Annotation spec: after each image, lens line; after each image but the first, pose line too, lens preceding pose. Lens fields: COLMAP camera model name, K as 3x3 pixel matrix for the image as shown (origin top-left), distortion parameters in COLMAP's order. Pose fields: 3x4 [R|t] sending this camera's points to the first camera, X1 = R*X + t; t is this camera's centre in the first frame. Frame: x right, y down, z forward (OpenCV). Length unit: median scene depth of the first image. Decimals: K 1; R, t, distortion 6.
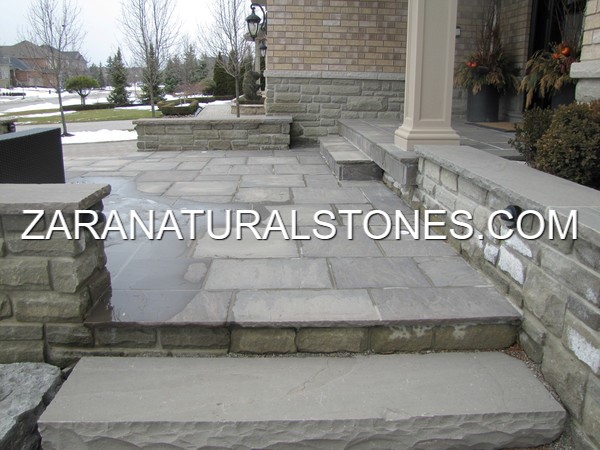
lens RADIAL K [[499.6, 0, 299.6], [0, 499.6, 202.4], [0, 0, 1]] dist [-0.187706, 0.169831]
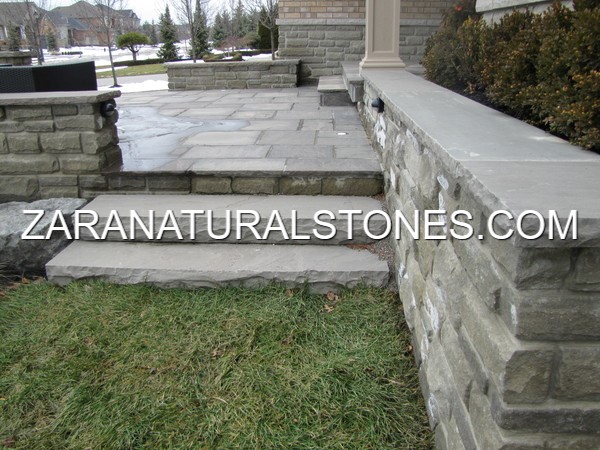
lens RADIAL K [[499.6, 0, 299.6], [0, 499.6, 202.4], [0, 0, 1]] dist [-0.187706, 0.169831]
pose [[0.994383, 0.012466, -0.105105, 0.110723], [-0.003298, 0.996207, 0.086955, 0.059313], [0.105790, -0.086120, 0.990652, -0.158433]]
